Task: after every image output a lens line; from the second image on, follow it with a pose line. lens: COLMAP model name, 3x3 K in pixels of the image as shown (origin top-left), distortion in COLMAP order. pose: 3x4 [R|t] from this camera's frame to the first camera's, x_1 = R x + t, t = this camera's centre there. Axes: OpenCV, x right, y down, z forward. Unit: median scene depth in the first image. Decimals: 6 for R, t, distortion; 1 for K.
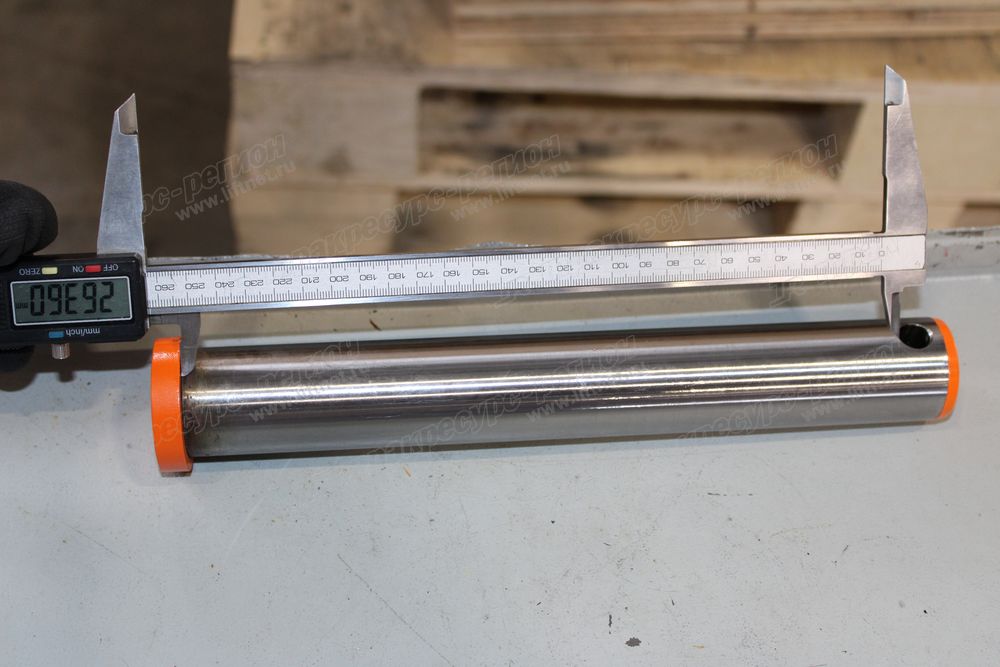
lens RADIAL K [[1566.3, 0, 491.1], [0, 1566.3, 332.9], [0, 0, 1]] dist [-0.042692, 0.089192]
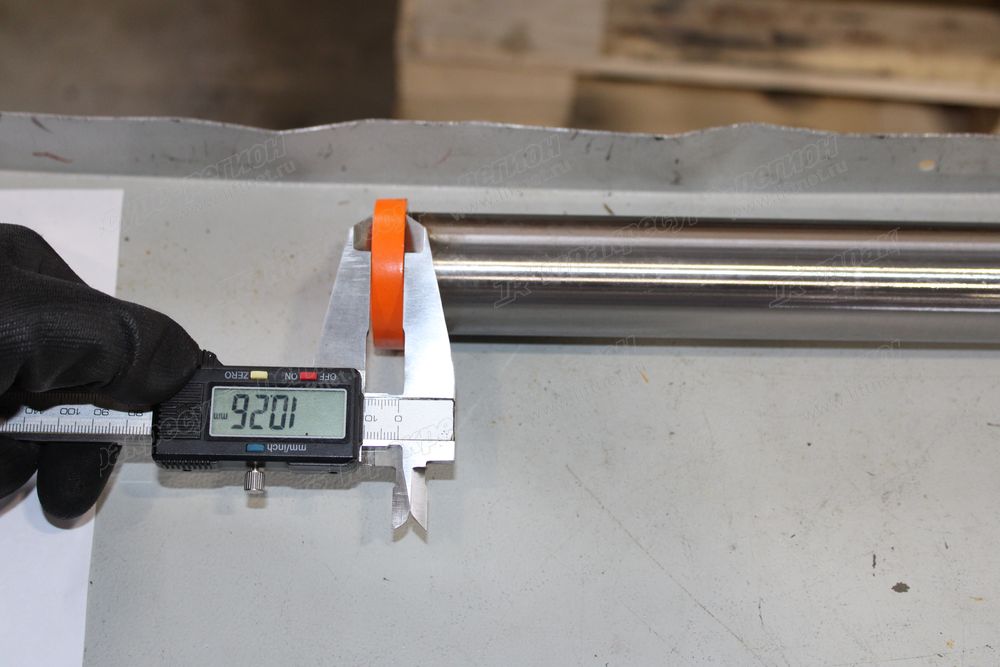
lens RADIAL K [[1566.3, 0, 491.1], [0, 1566.3, 332.9], [0, 0, 1]] dist [-0.042692, 0.089192]
pose [[0.995375, 0.062779, -0.072709, -0.077488], [-0.057831, 0.995989, 0.068275, 0.008347], [0.076704, -0.063754, 0.995014, 0.111755]]
